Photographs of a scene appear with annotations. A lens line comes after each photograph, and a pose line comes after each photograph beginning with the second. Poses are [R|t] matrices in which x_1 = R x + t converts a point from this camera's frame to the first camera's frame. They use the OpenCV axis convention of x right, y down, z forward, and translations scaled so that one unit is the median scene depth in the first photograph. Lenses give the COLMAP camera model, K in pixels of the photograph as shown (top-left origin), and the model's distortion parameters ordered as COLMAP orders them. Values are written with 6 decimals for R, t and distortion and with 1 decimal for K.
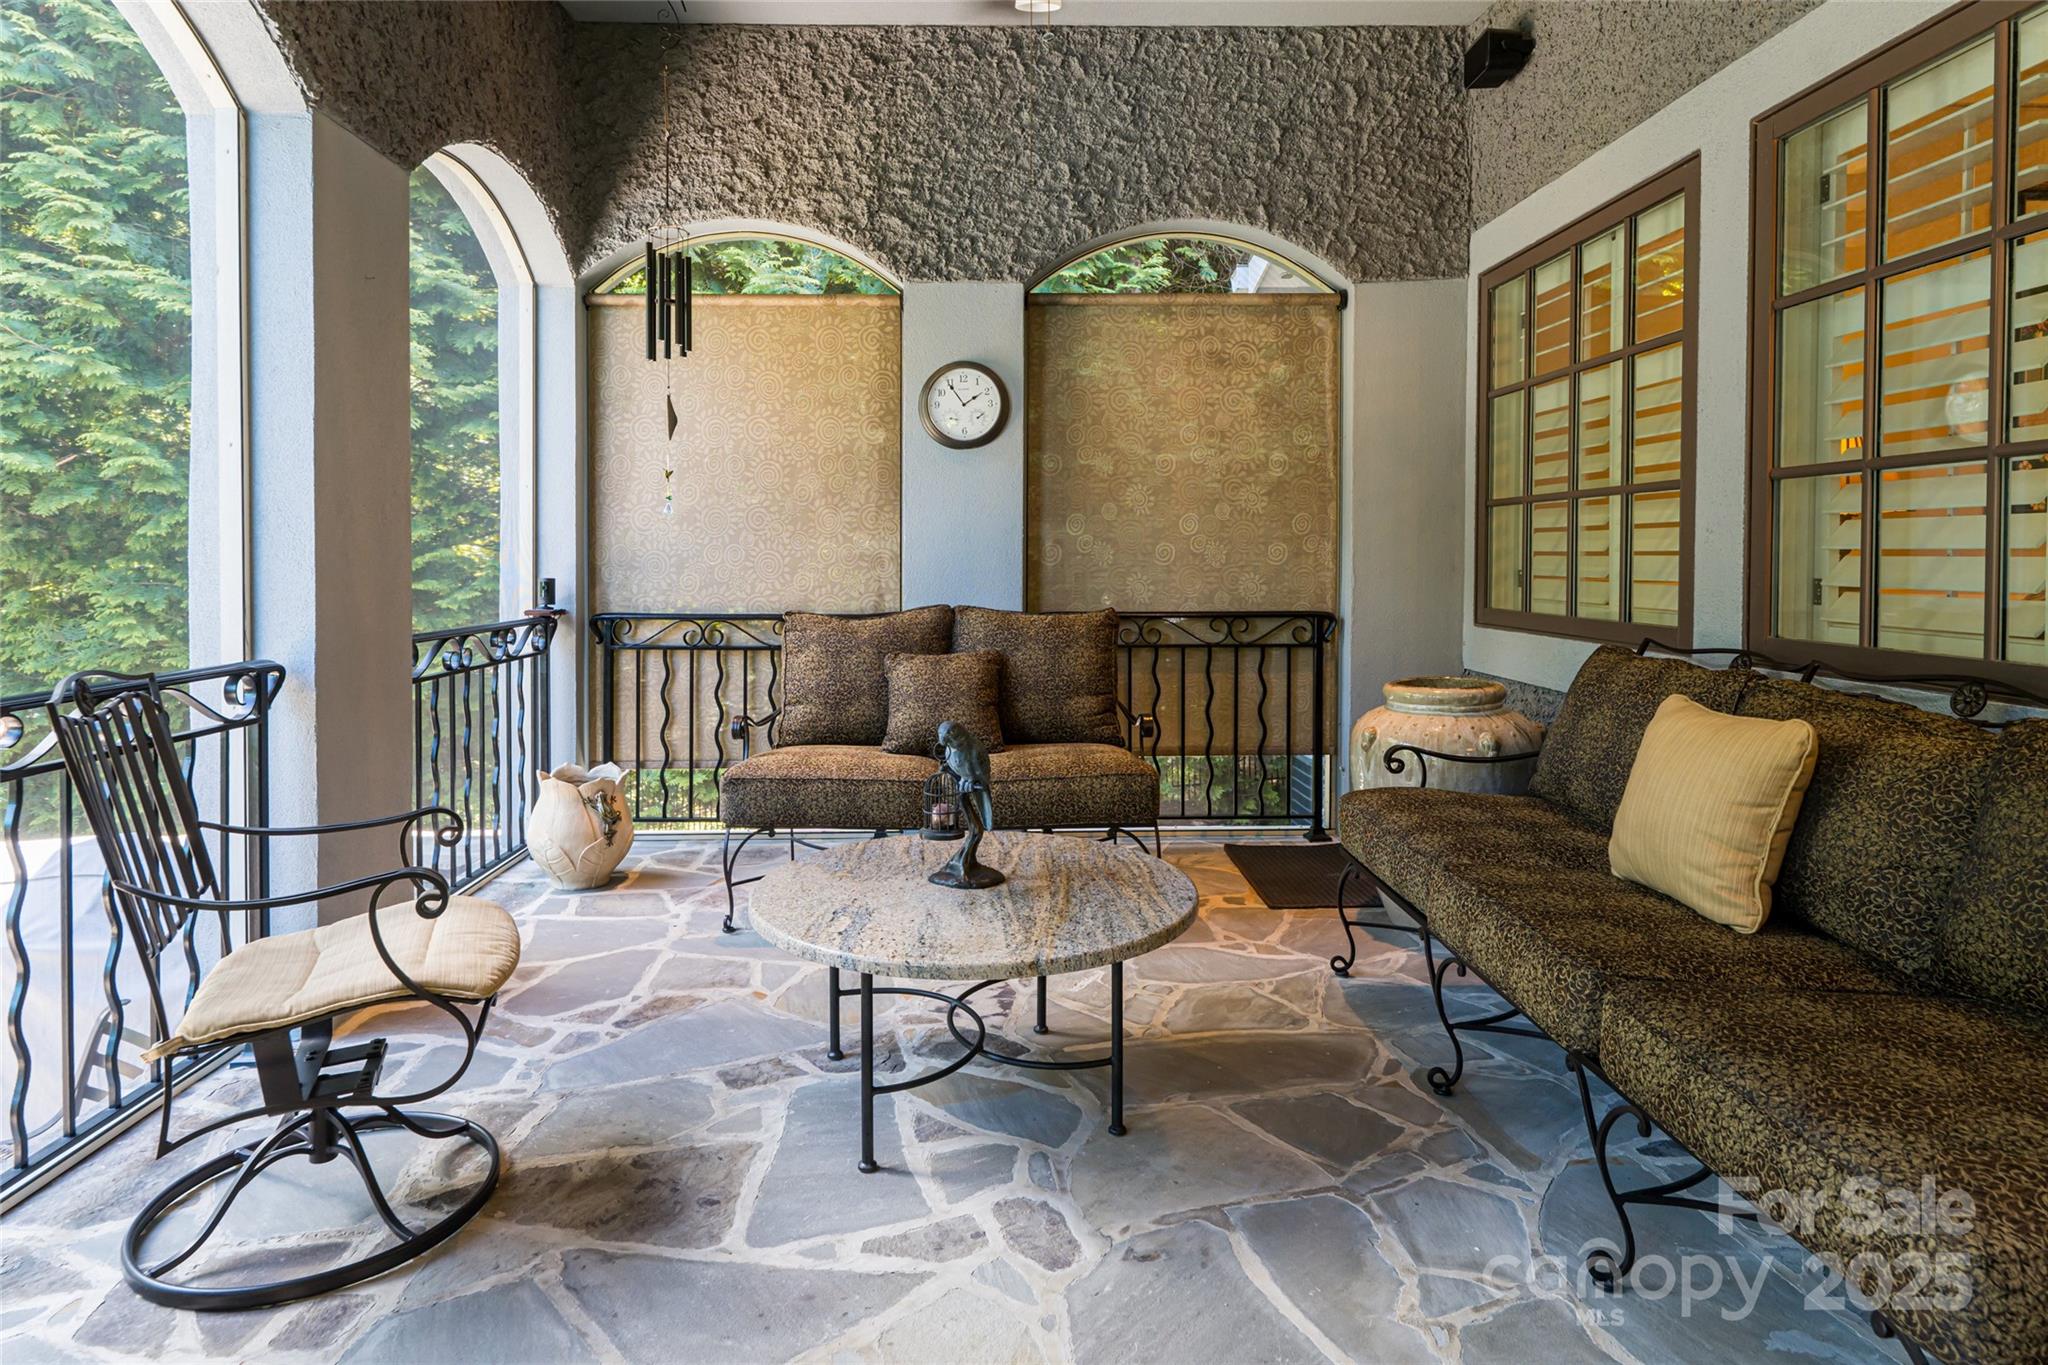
lens RADIAL K [[1100.5, 0, 967.9], [0, 1100.5, 576.5], [0, 0, 1]] dist [-0.002290, 0.000320]
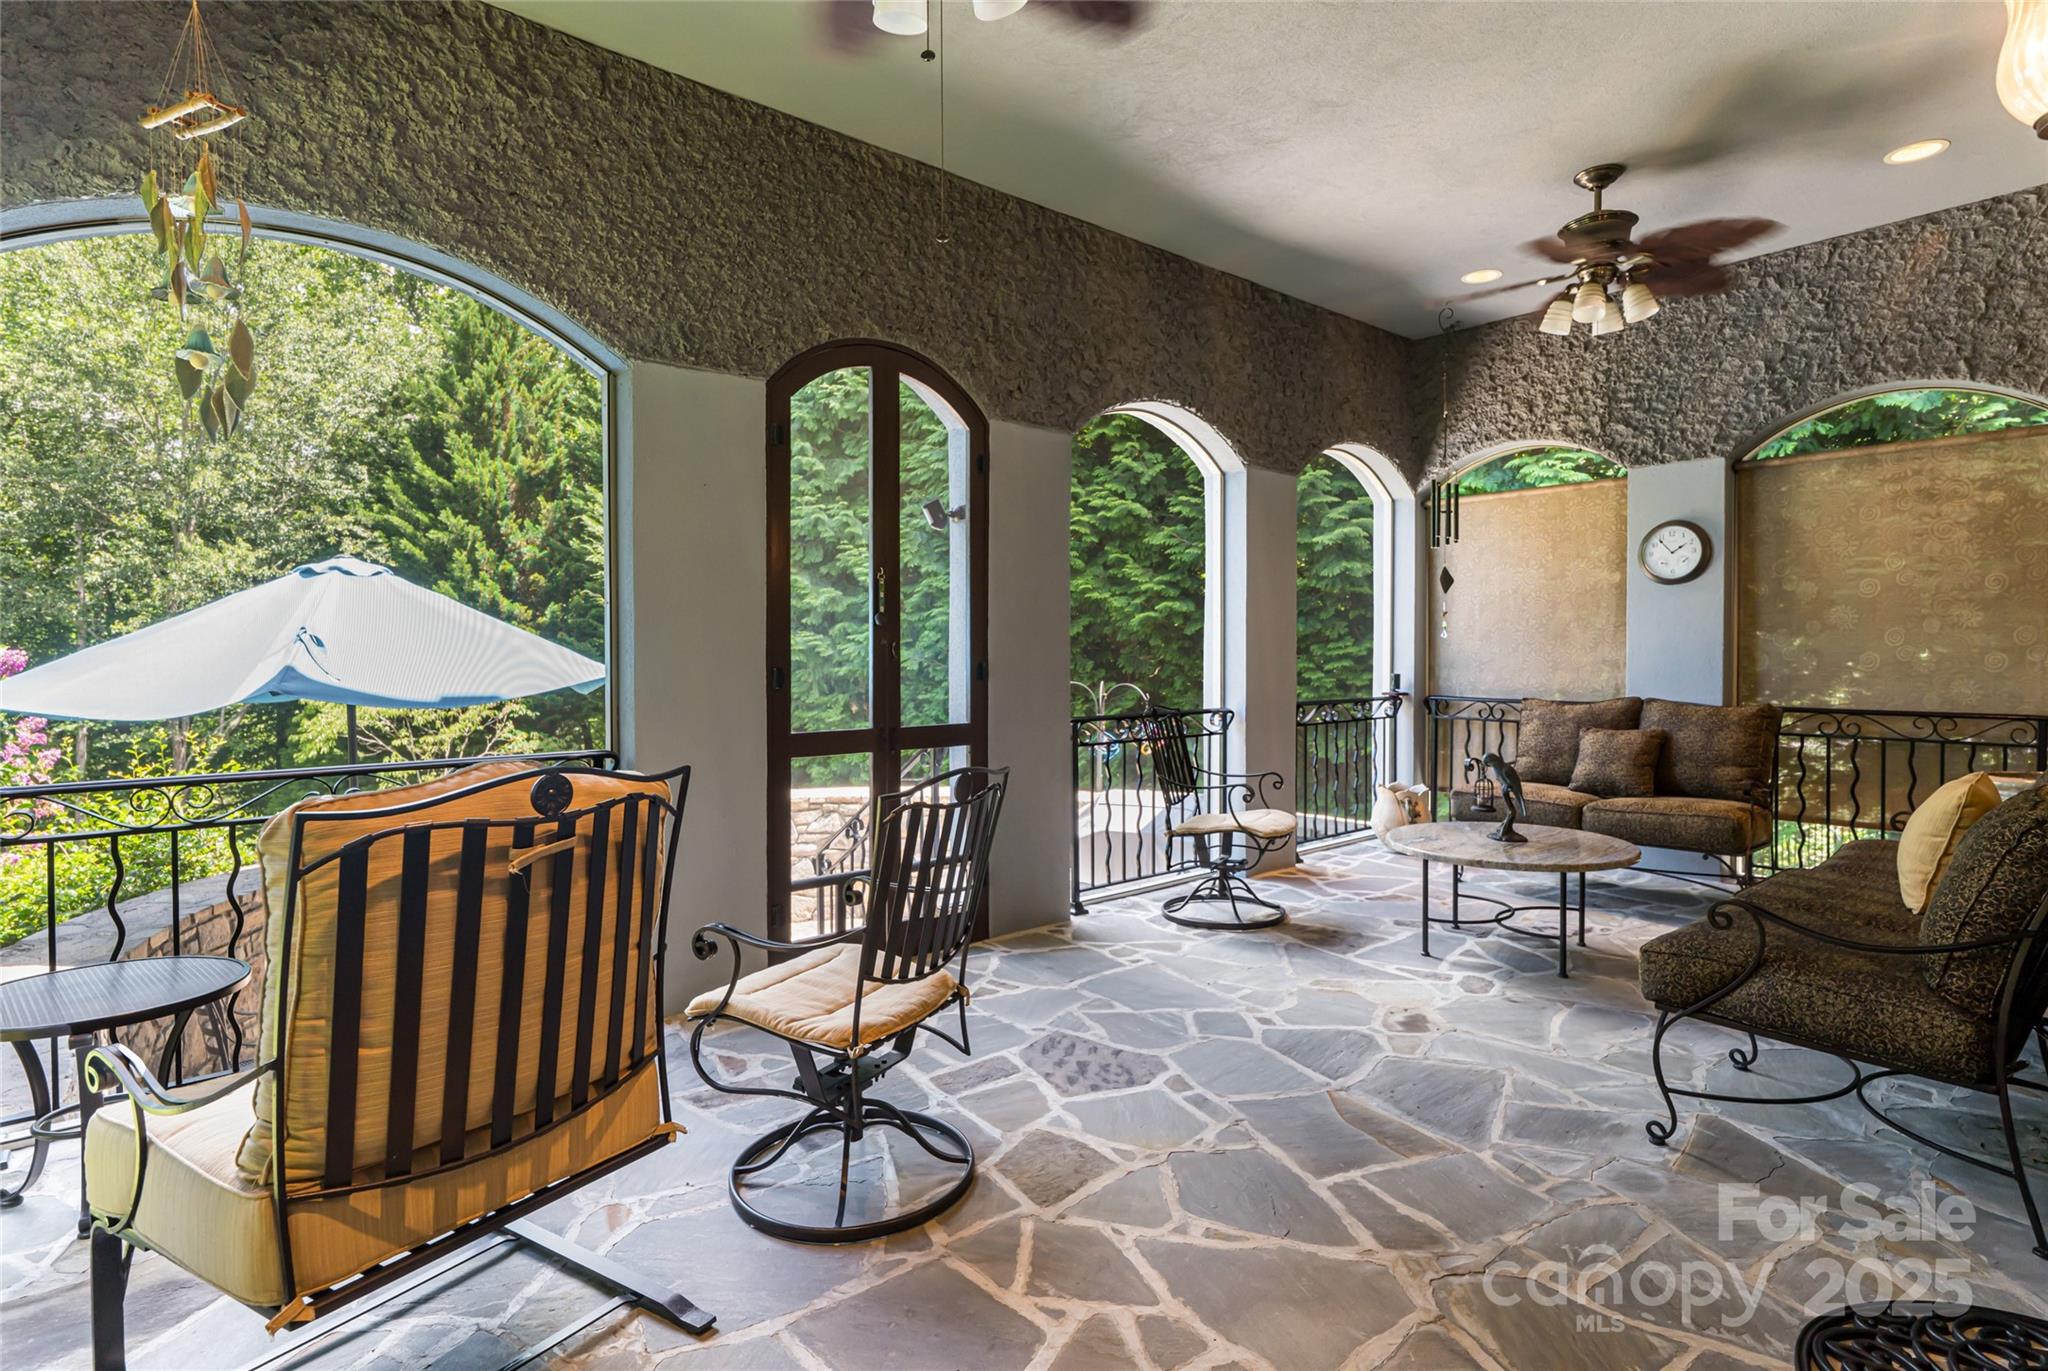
lens RADIAL K [[1047.7, 0, 1100.4], [0, 1047.7, 671.1], [0, 0, 1]] dist [-0.005424, -0.000128]
pose [[0.681817, 0.014718, -0.731374, 0.465219], [-0.012698, 0.999885, 0.008283, -0.009687], [0.731412, 0.003640, 0.681926, -0.412098]]
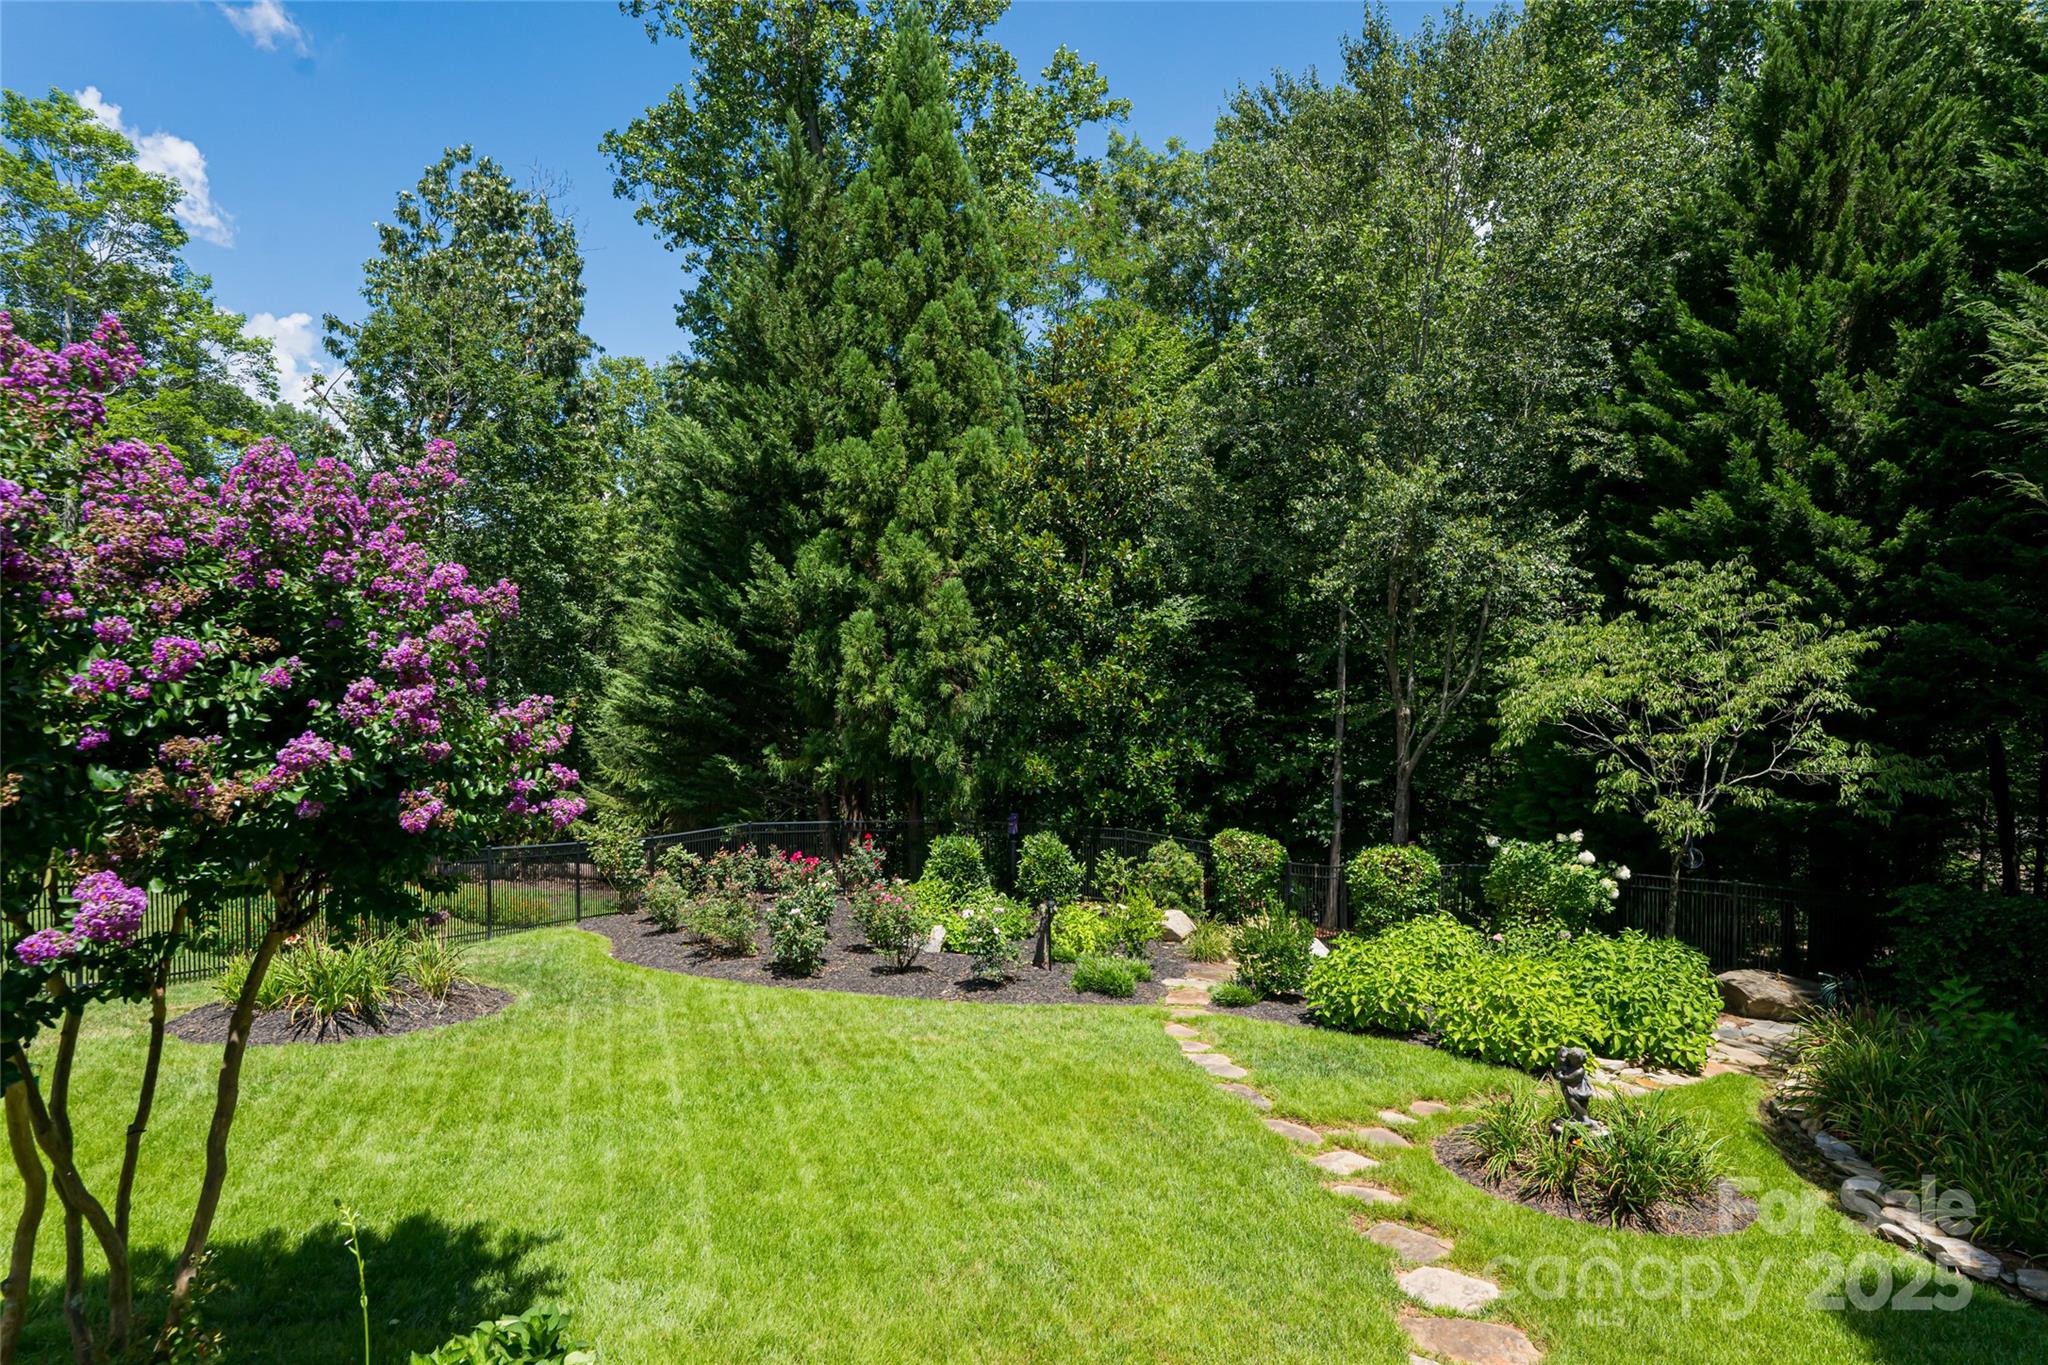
lens RADIAL K [[1047.7, 0, 1017.2], [0, 1047.7, 688.1], [0, 0, 1]] dist [-0.005424, -0.000128]
pose [[-0.453788, 0.035142, -0.890416, -1.517134], [-0.011675, 0.998902, 0.045374, 0.114475], [0.891033, 0.030986, -0.452879, 0.259270]]
